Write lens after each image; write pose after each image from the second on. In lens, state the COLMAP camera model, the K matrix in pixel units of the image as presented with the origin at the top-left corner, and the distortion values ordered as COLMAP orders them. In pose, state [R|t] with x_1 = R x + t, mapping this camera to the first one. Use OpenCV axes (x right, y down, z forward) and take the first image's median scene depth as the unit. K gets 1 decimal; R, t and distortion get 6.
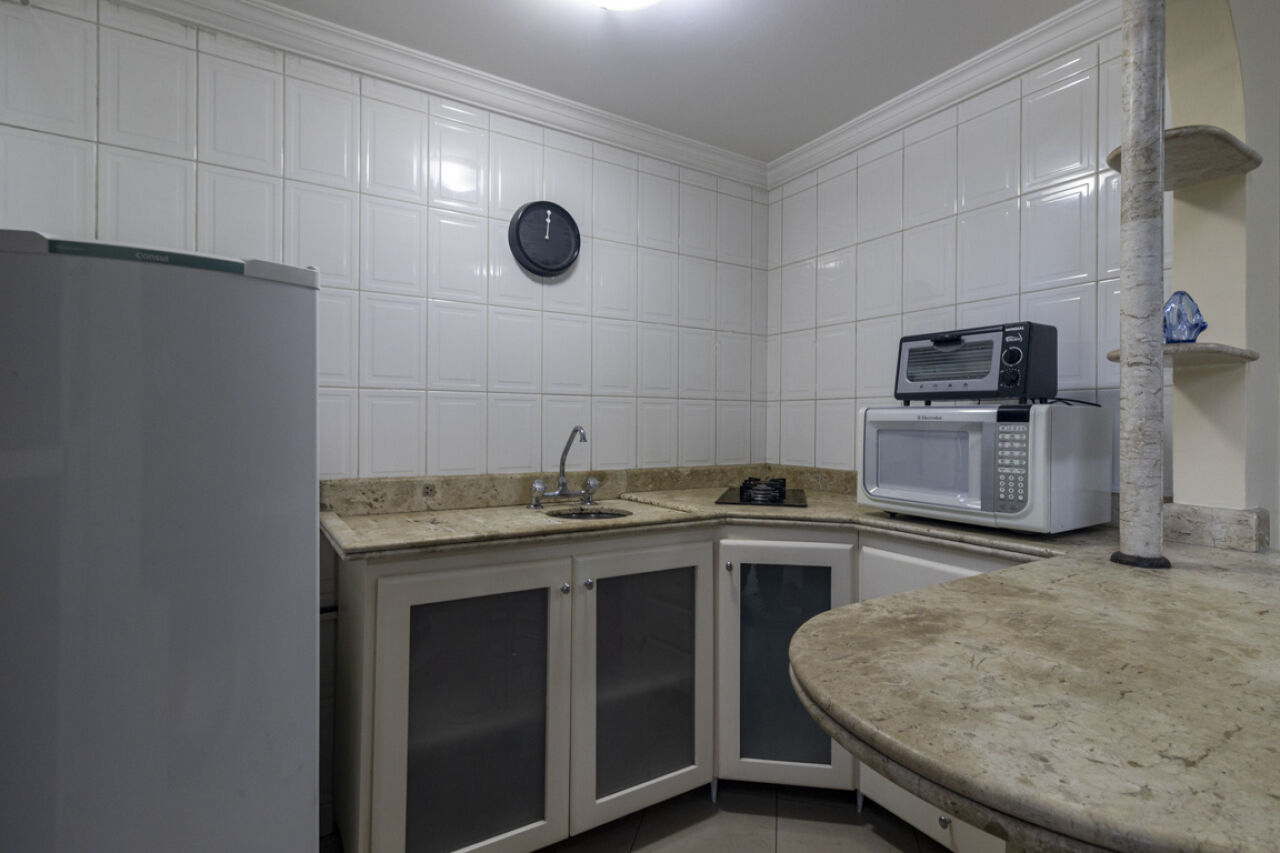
lens RADIAL K [[606.6, 0, 645.4], [0, 606.6, 427.9], [0, 0, 1]] dist [0.003398, -0.002606]
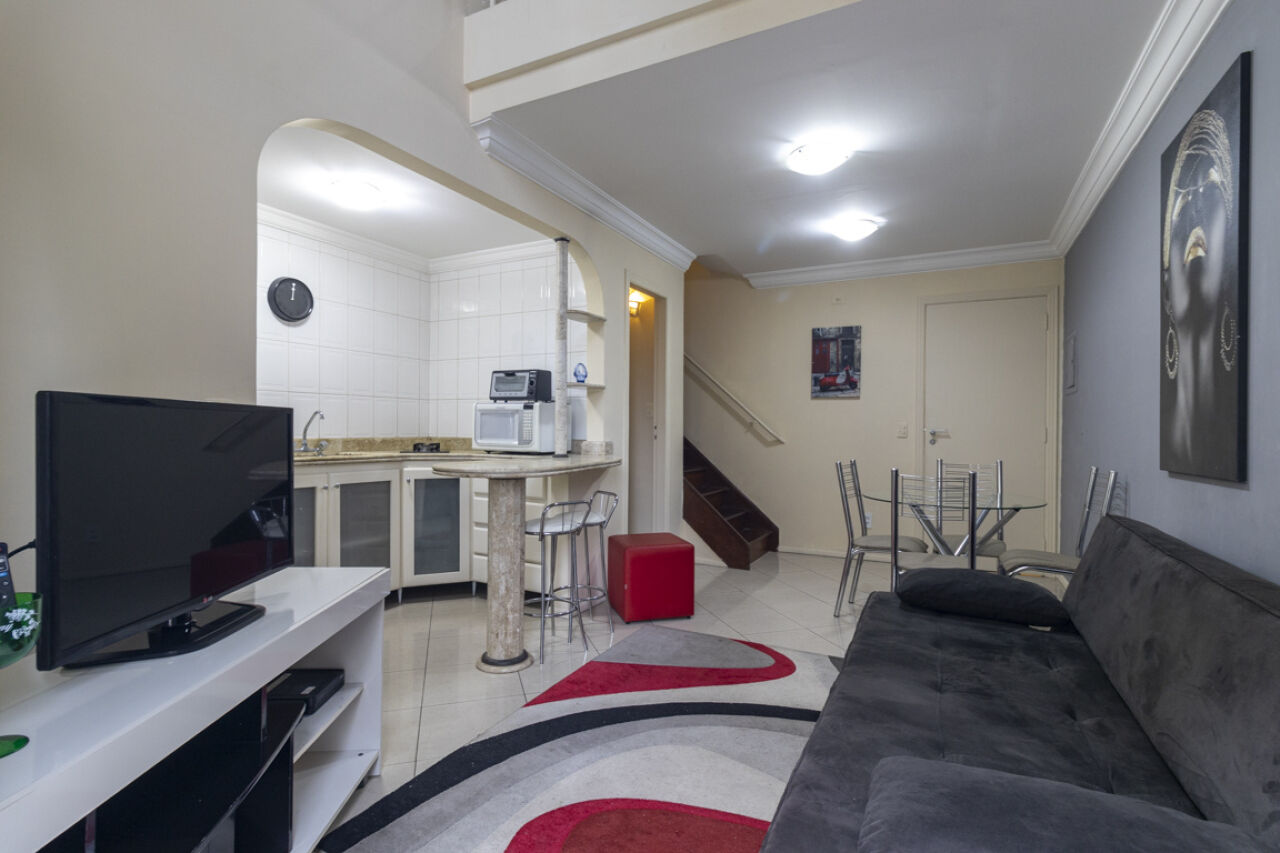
lens RADIAL K [[606.6, 0, 645.7], [0, 606.6, 434.7], [0, 0, 1]] dist [0.003398, -0.002606]
pose [[0.862930, -0.003768, 0.505309, -0.216195], [0.000582, 0.999979, 0.006463, 0.068789], [-0.505323, -0.005284, 0.862914, -1.230598]]
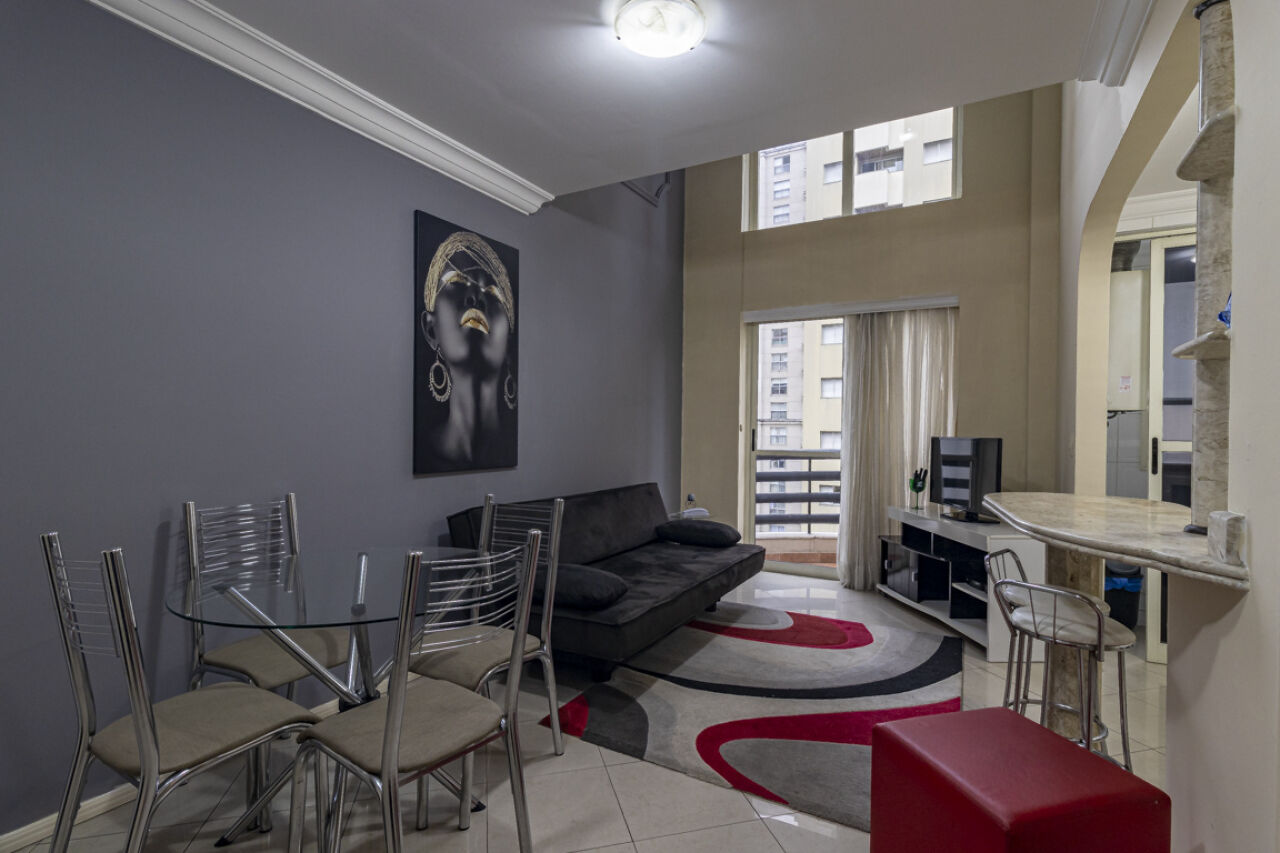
lens RADIAL K [[606.6, 0, 651.8], [0, 606.6, 431.4], [0, 0, 1]] dist [0.003398, -0.002606]
pose [[-0.881165, -0.015828, -0.472544, 1.675032], [-0.019075, 0.999816, 0.002080, 0.028042], [0.472424, 0.010847, -0.881305, 1.085684]]
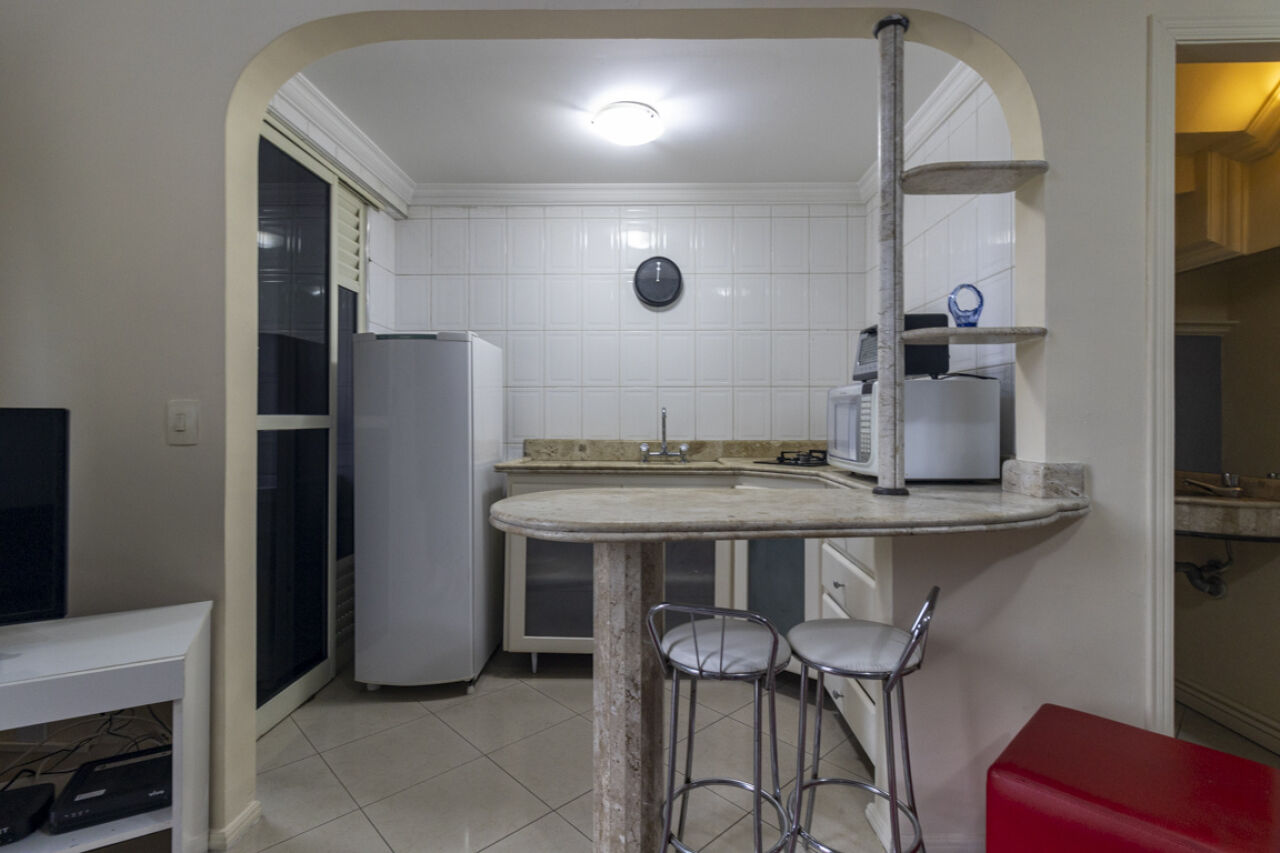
lens RADIAL K [[606.6, 0, 642.2], [0, 606.6, 421.8], [0, 0, 1]] dist [0.003398, -0.002606]
pose [[0.832908, -0.005081, -0.553389, 0.790529], [0.001141, 0.999971, -0.007465, 0.051625], [0.553411, 0.005586, 0.832890, -0.314056]]
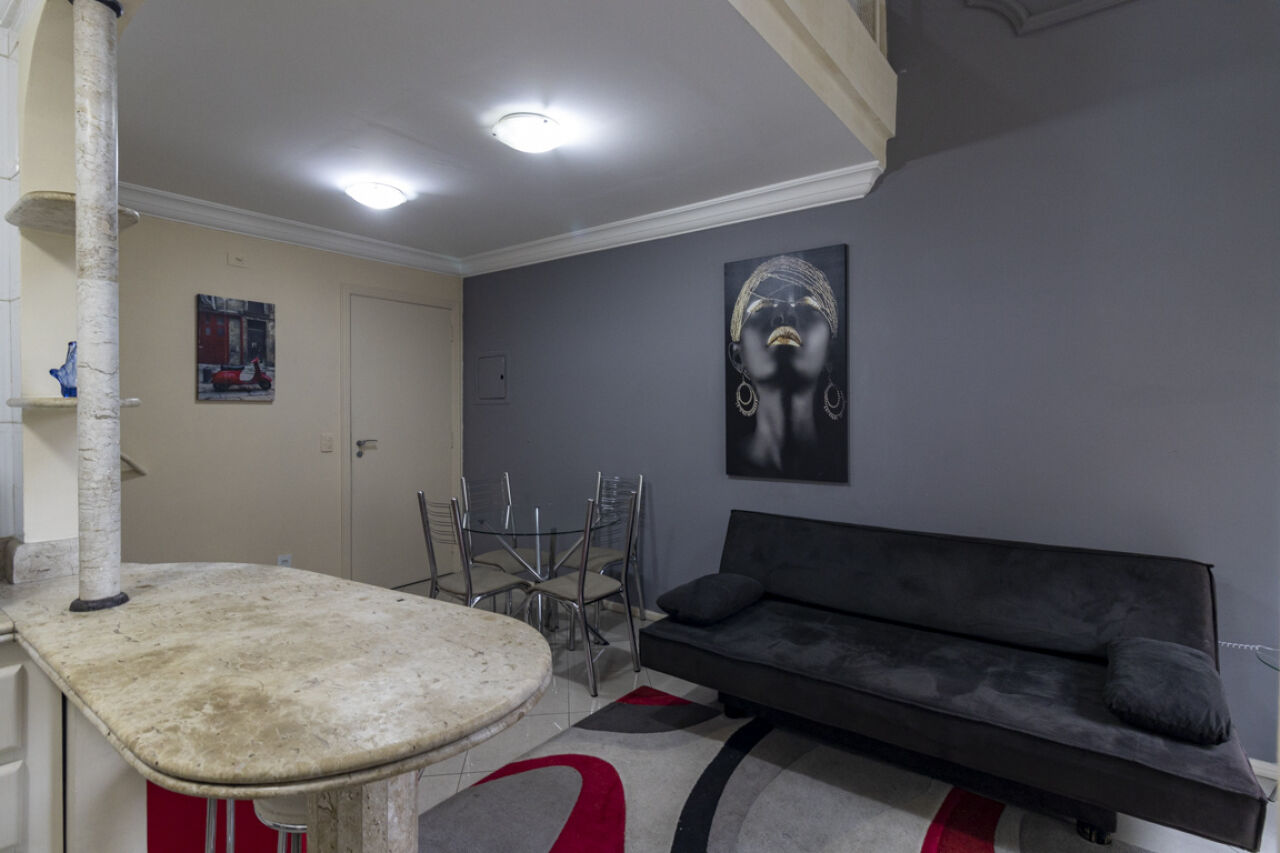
lens RADIAL K [[606.6, 0, 645.9], [0, 606.6, 417.4], [0, 0, 1]] dist [0.003398, -0.002606]
pose [[-0.353860, -0.020745, 0.935068, -0.338695], [0.003925, 0.999712, 0.023665, -0.083224], [-0.935290, 0.012045, -0.353677, 0.326646]]
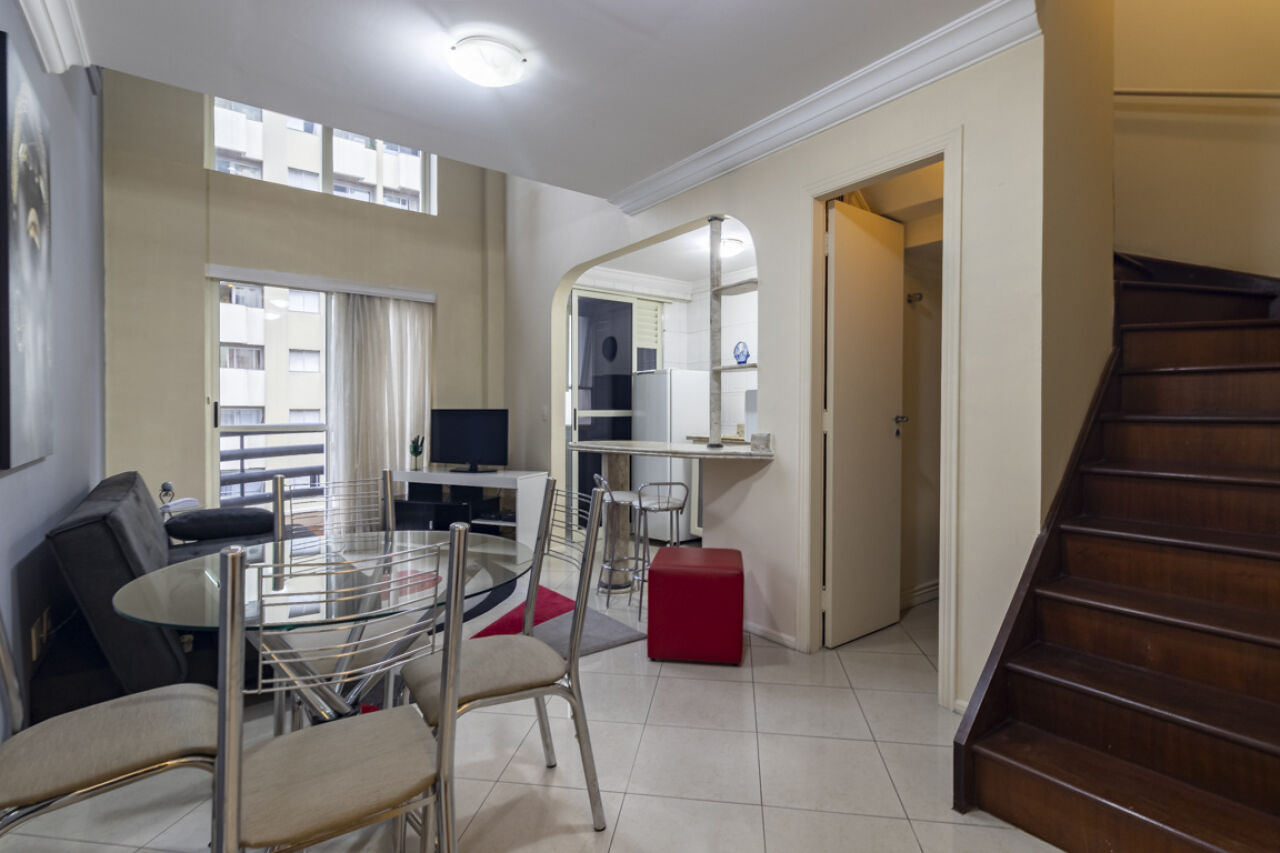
lens RADIAL K [[606.6, 0, 648.5], [0, 606.6, 423.6], [0, 0, 1]] dist [0.003398, -0.002606]
pose [[0.081046, 0.009347, -0.996667, 2.538631], [-0.008961, 0.999922, 0.008649, 0.067603], [0.996670, 0.008230, 0.081123, 0.322451]]
